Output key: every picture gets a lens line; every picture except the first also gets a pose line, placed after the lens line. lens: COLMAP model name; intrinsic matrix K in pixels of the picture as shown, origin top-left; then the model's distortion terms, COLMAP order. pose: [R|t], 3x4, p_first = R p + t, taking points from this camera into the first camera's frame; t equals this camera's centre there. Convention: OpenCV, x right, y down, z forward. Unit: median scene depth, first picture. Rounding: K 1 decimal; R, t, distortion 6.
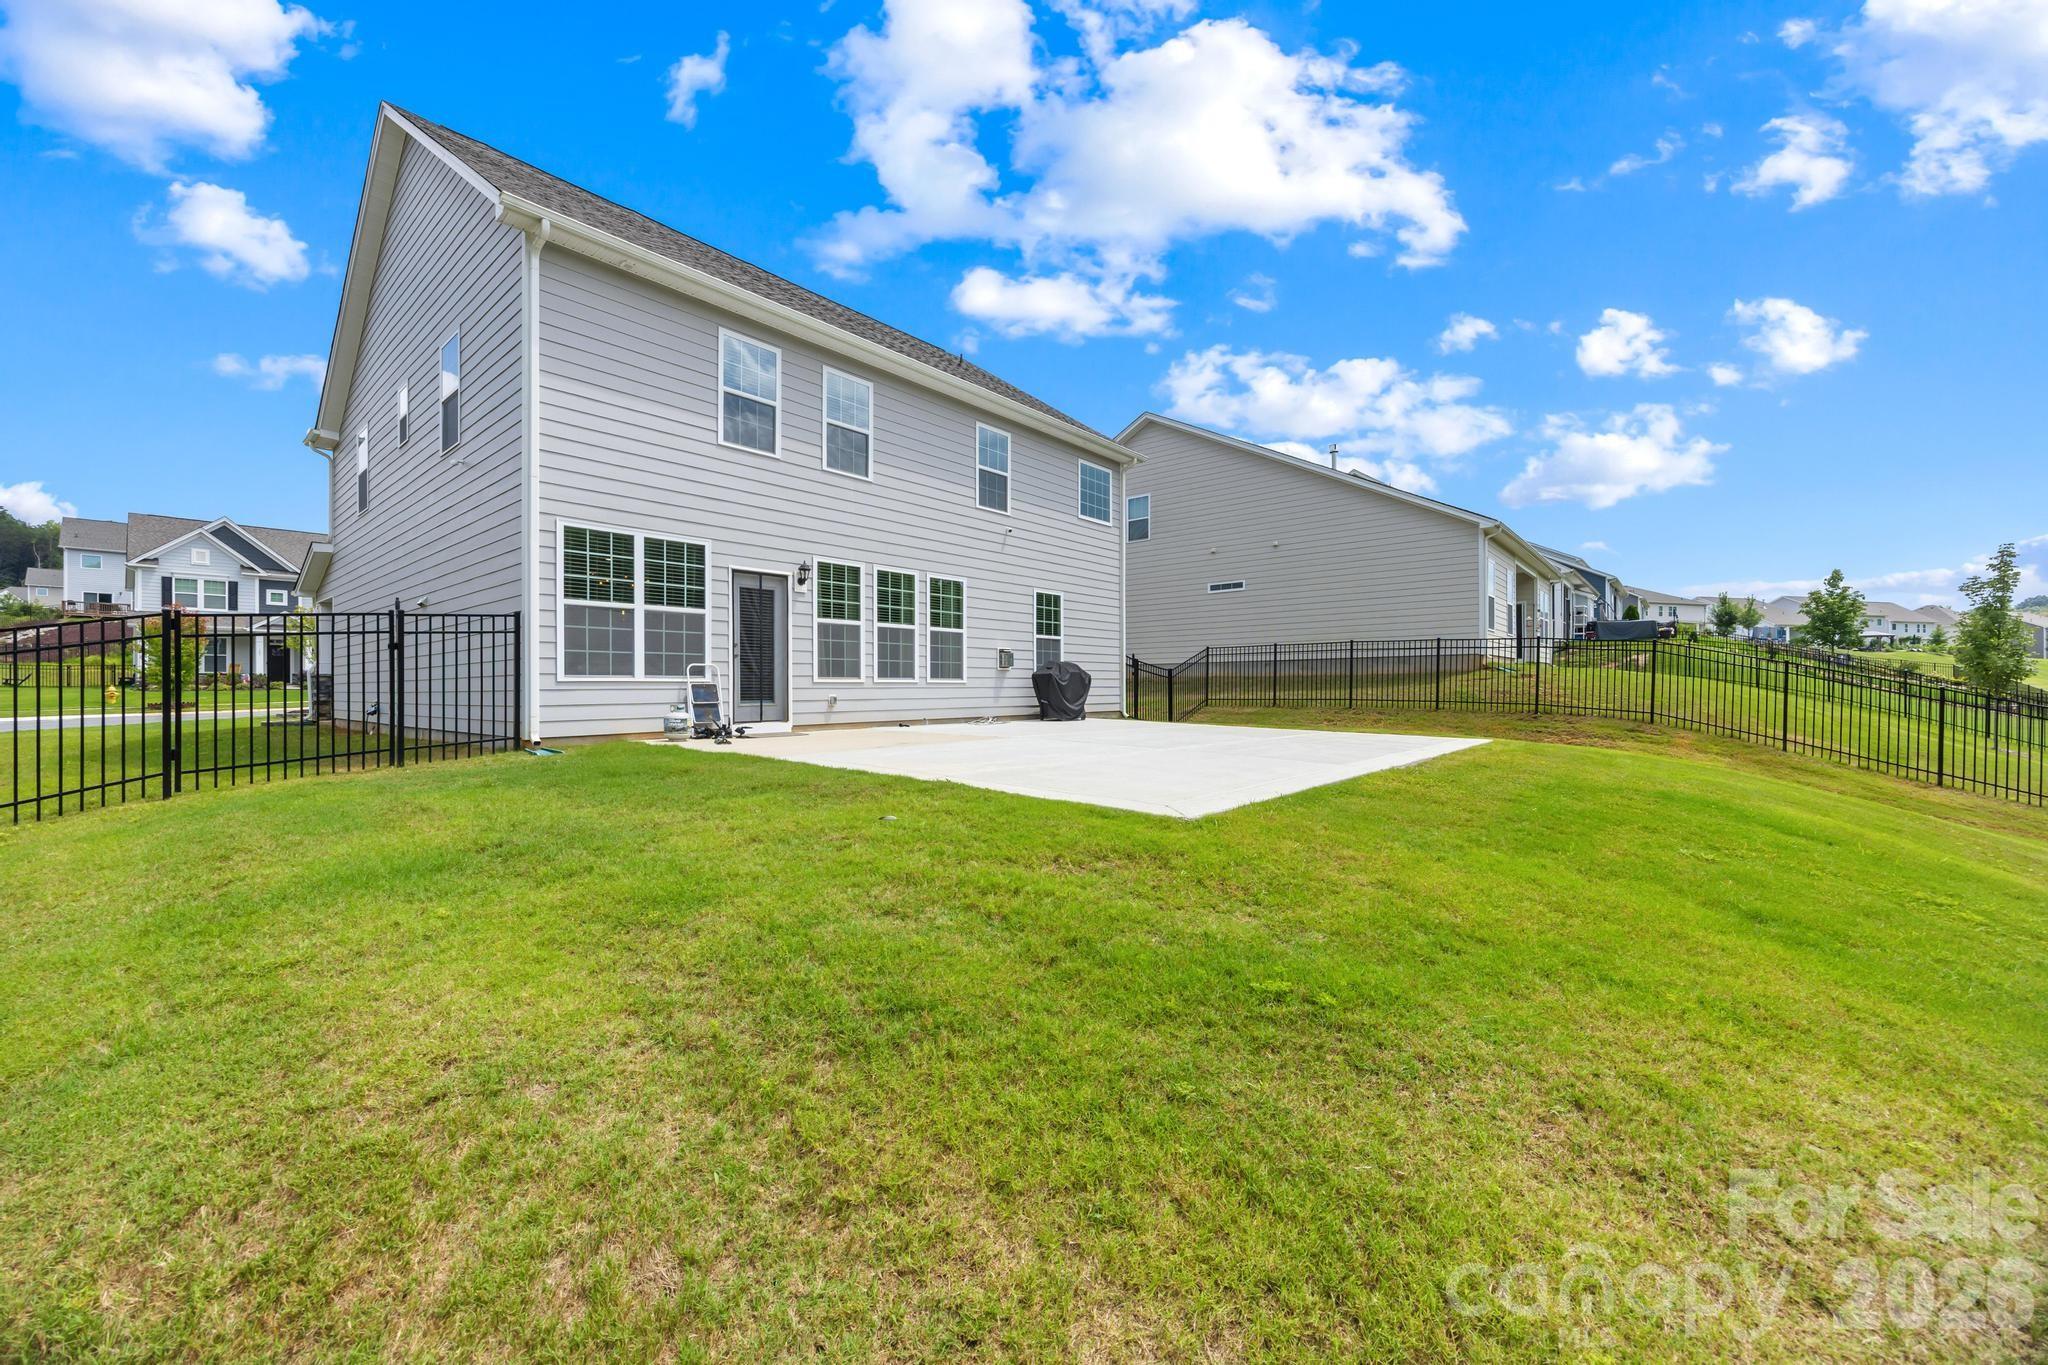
lens RADIAL K [[801.0, 0, 1036.4], [0, 801.0, 672.3], [0, 0, 1]] dist [0.000415, 0.000033]
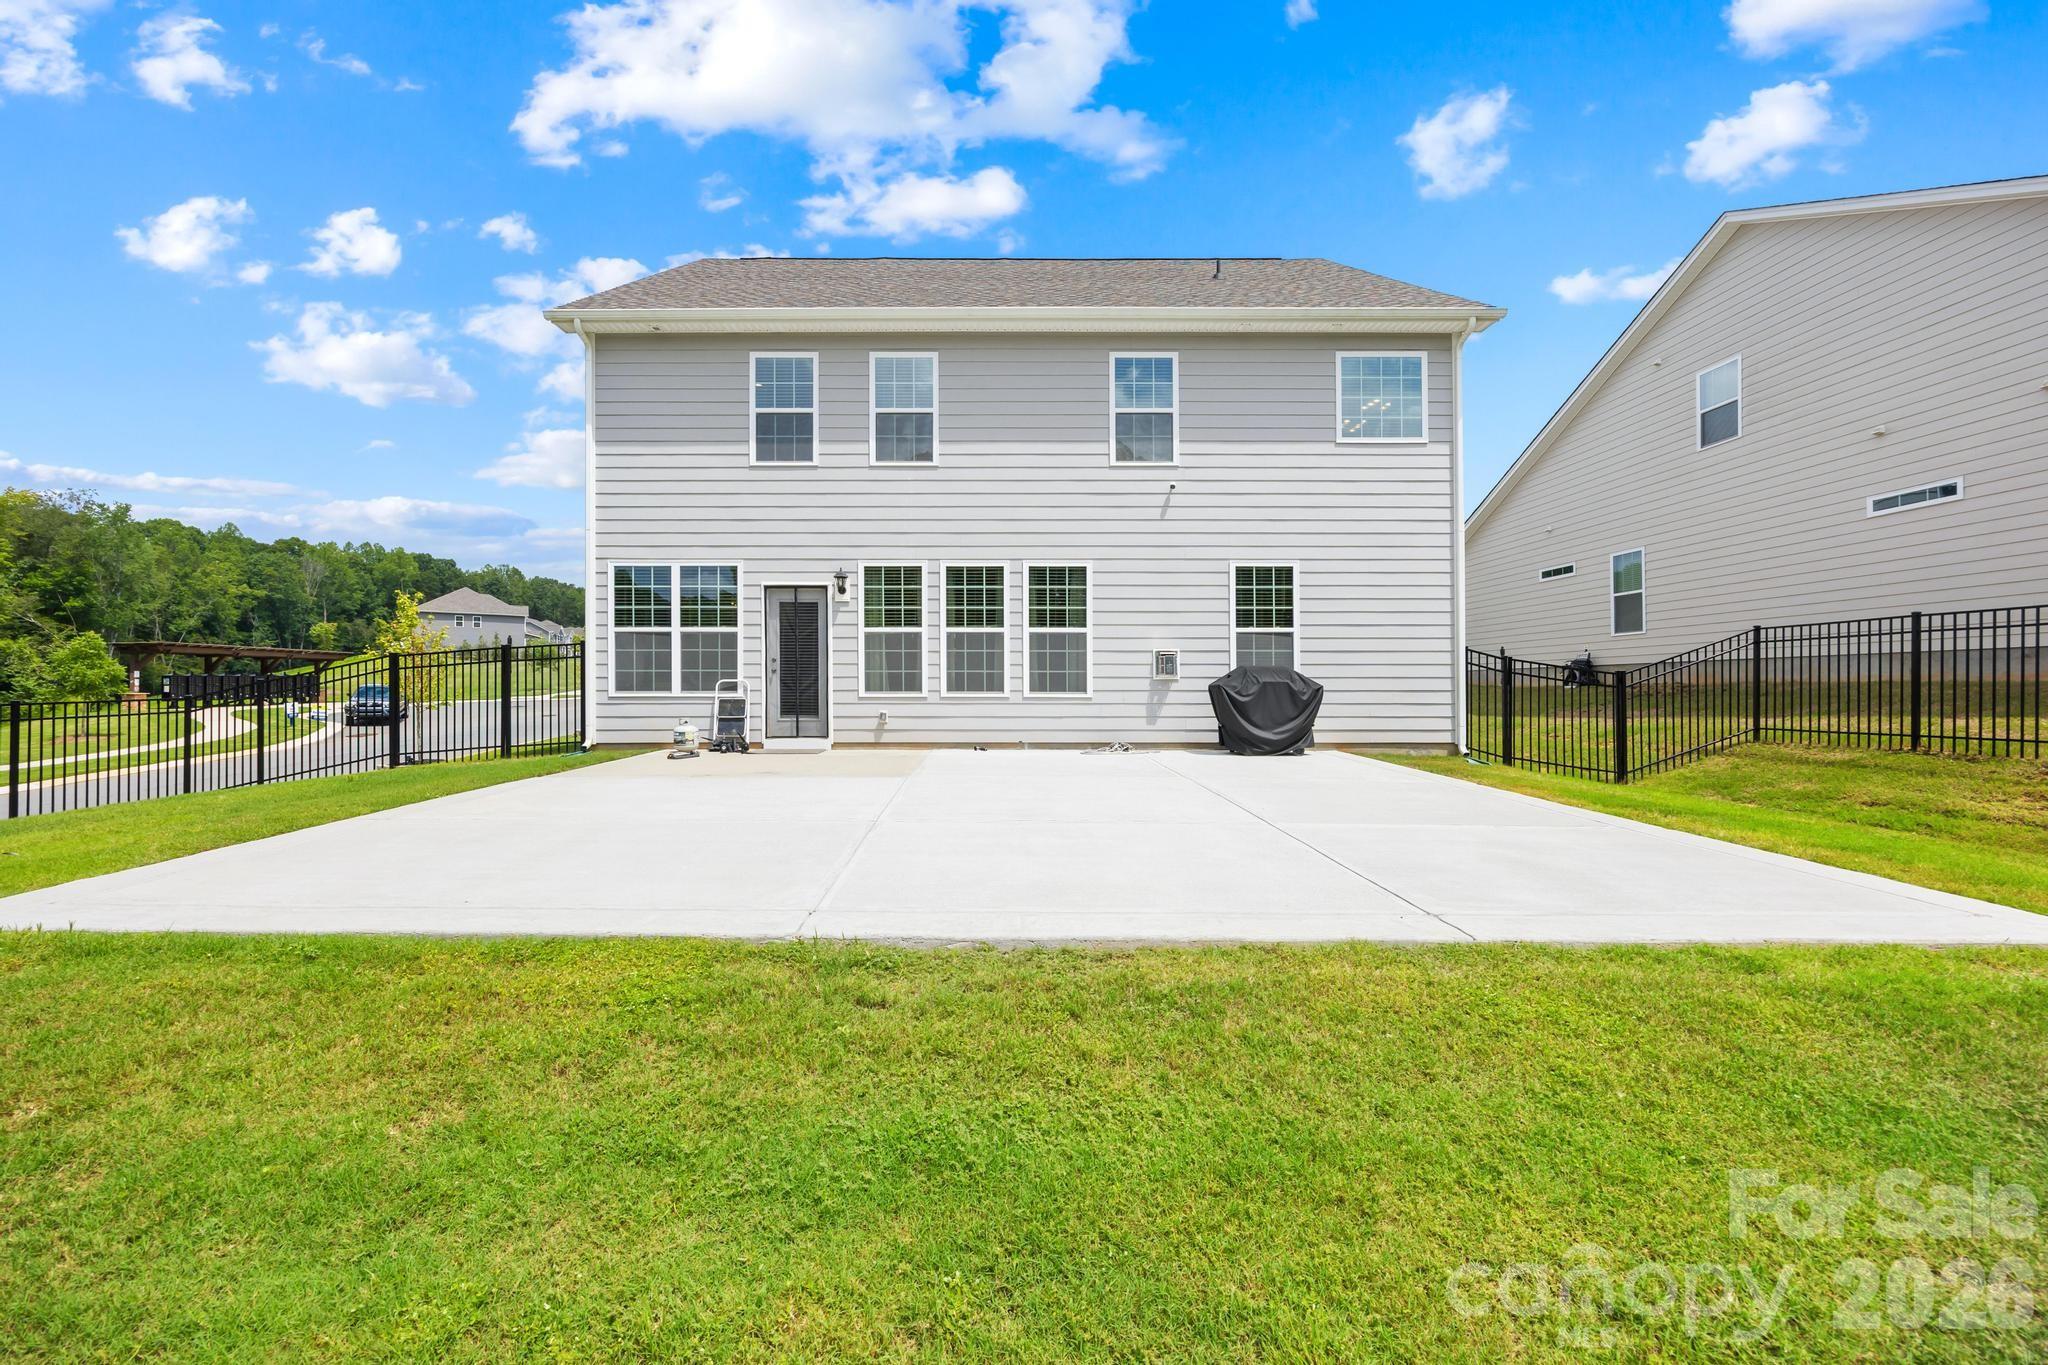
lens RADIAL K [[736.1, 0, 1021.4], [0, 736.1, 687.1], [0, 0, 1]] dist [-0.000202, 0.000036]
pose [[0.632513, -0.013245, -0.774437, 0.484209], [0.011237, 0.999905, -0.007924, 0.009475], [0.774468, -0.003691, 0.632602, 0.587203]]
